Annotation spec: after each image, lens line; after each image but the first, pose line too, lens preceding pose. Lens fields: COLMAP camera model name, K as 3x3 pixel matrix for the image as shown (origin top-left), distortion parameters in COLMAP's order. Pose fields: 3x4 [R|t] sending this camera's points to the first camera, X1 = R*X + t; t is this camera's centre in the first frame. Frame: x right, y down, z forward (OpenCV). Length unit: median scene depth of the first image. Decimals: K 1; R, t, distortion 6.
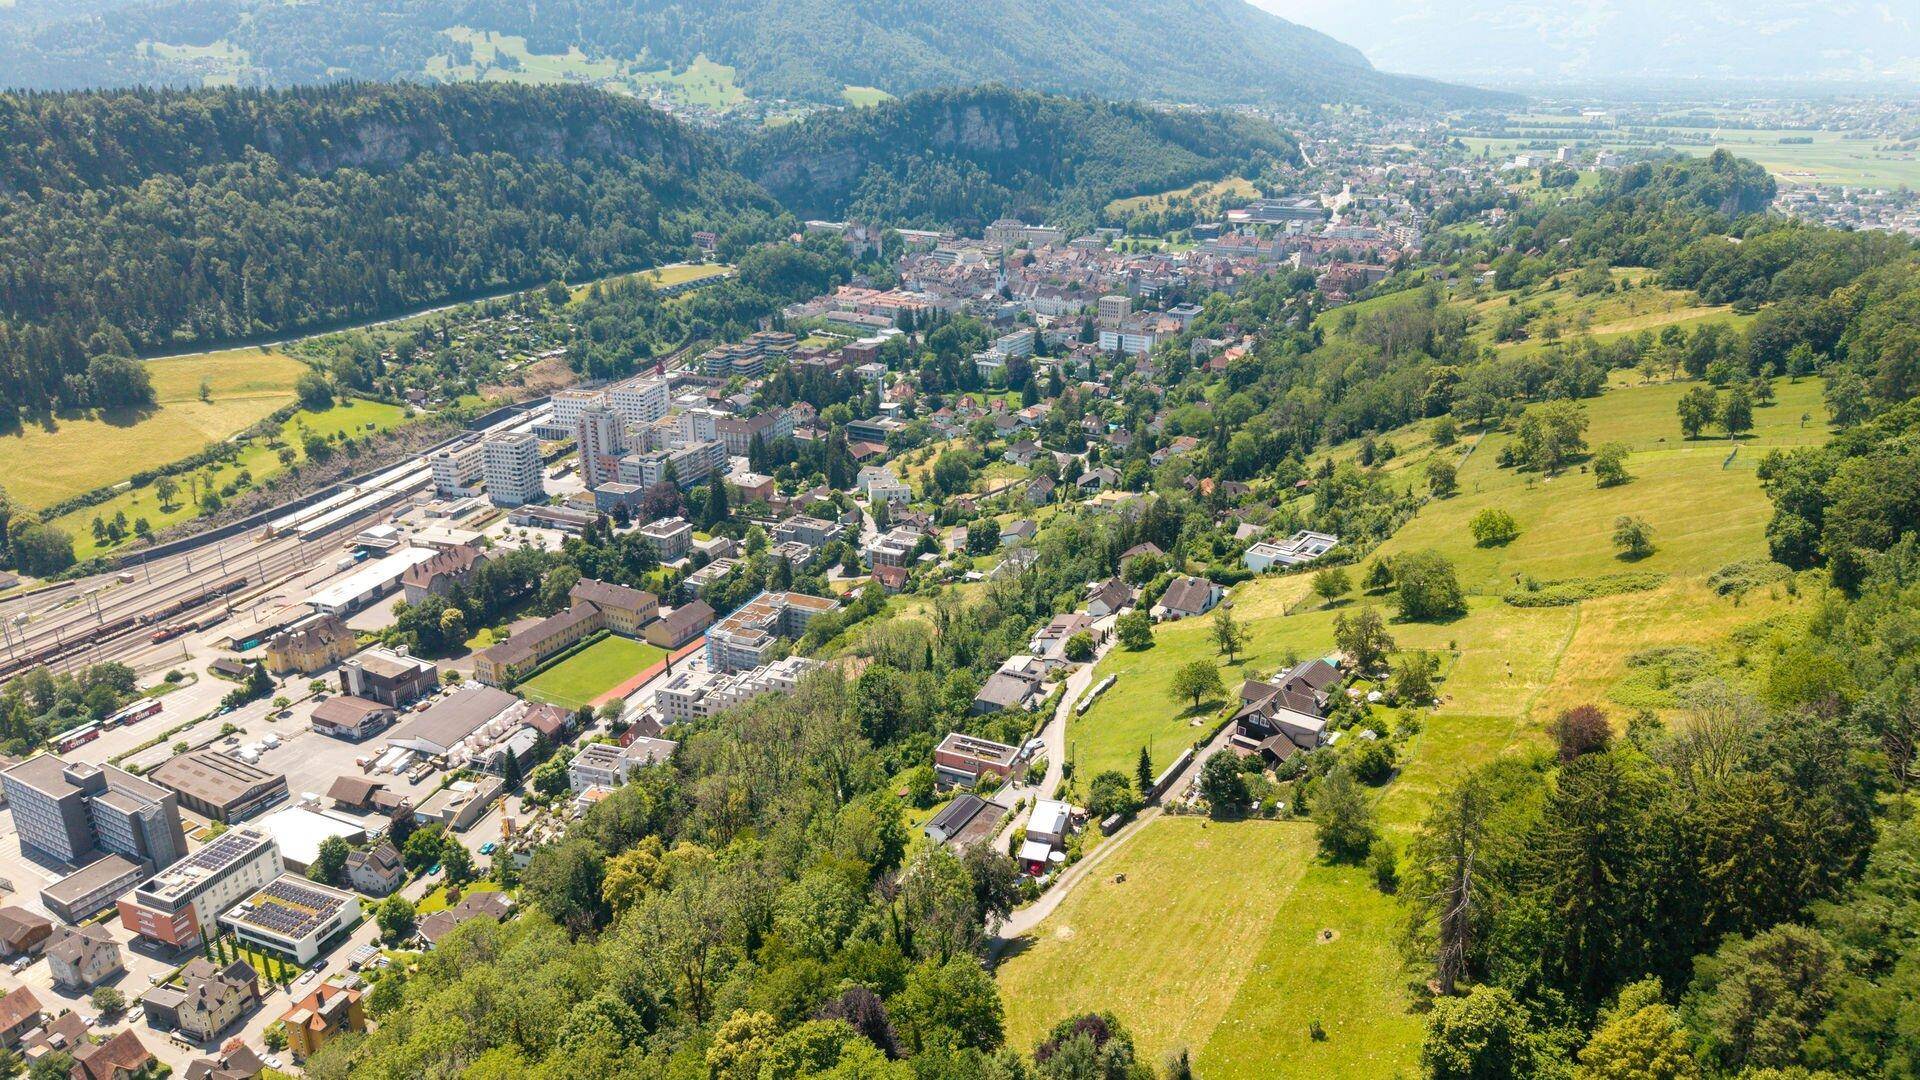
lens RADIAL K [[1289.5, 0, 937.5], [0, 1289.5, 538.4], [0, 0, 1]] dist [0.028059, -0.034000]
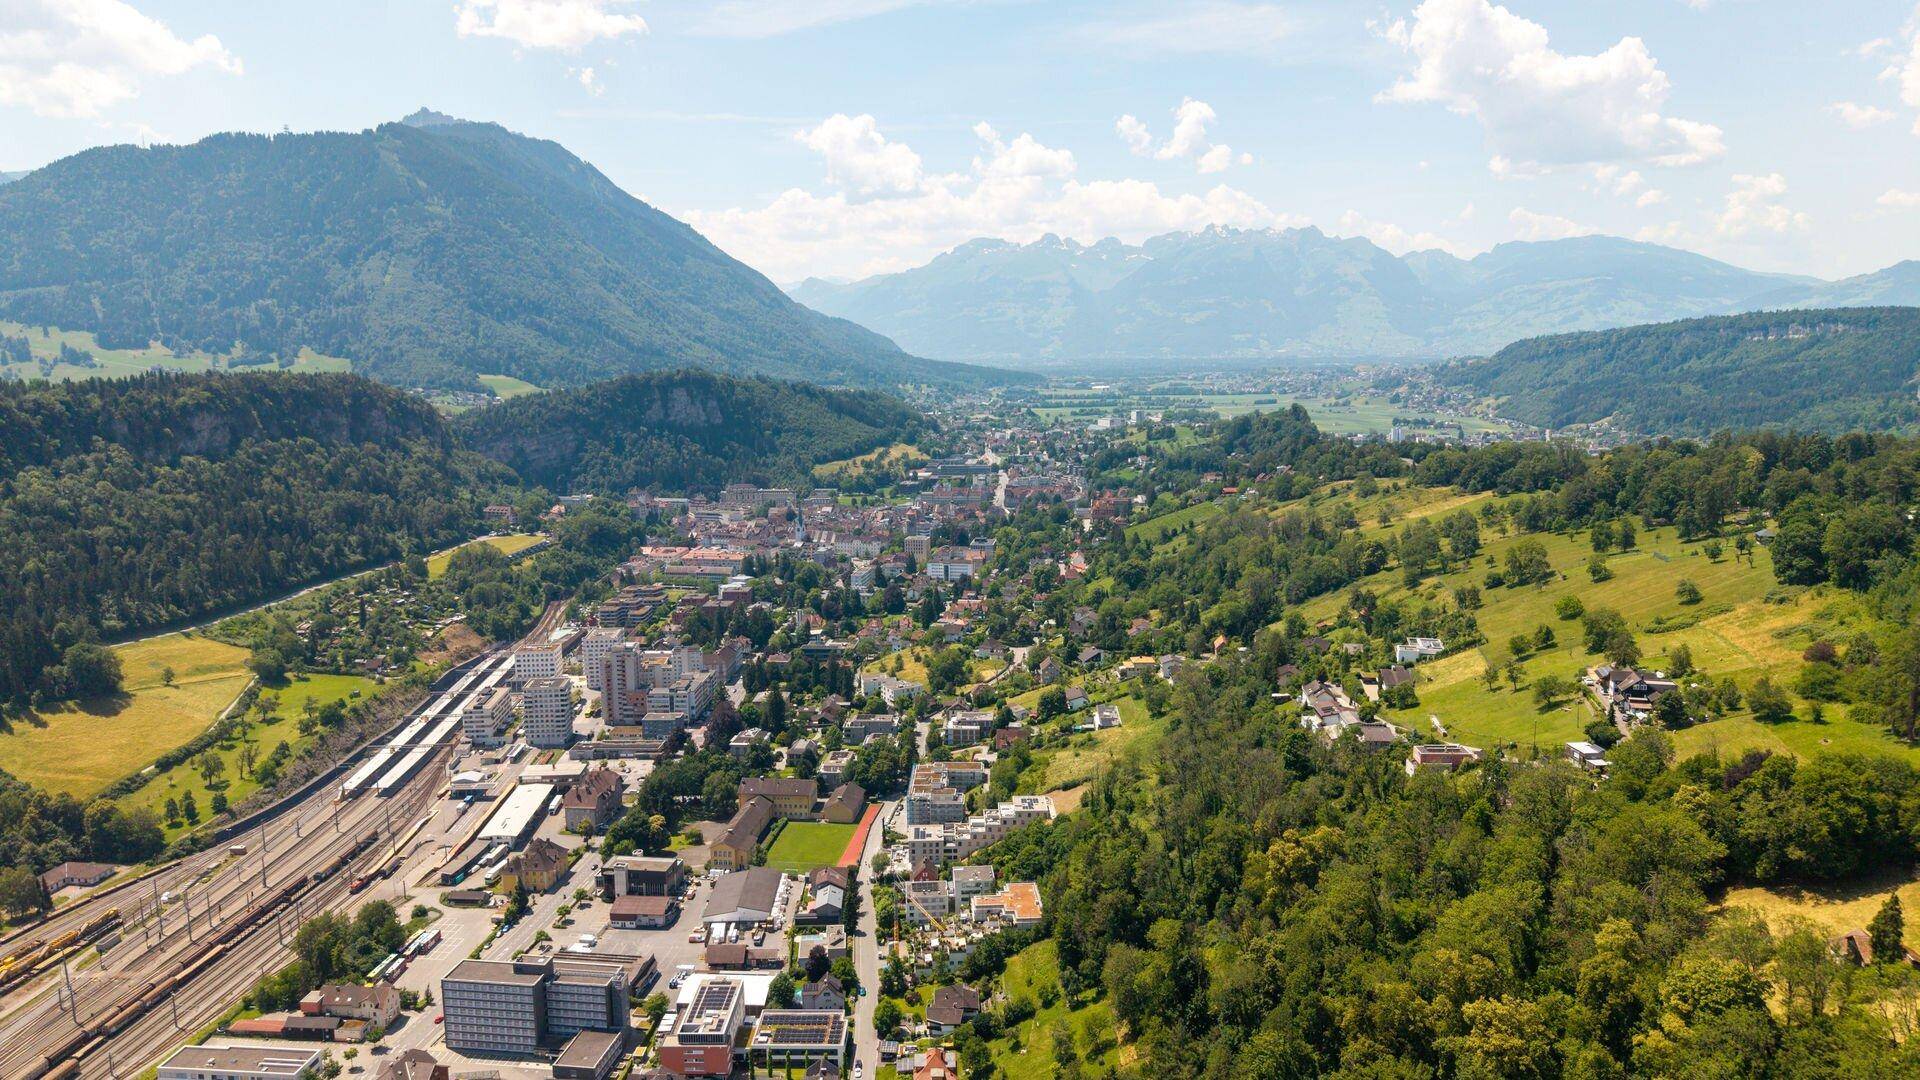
lens RADIAL K [[1289.5, 0, 935.5], [0, 1289.5, 549.5], [0, 0, 1]] dist [0.028059, -0.034000]
pose [[0.934369, -0.066942, 0.349963, -0.424314], [0.135402, 0.975220, -0.174966, 0.047545], [-0.329578, 0.210869, 0.920279, -0.111603]]
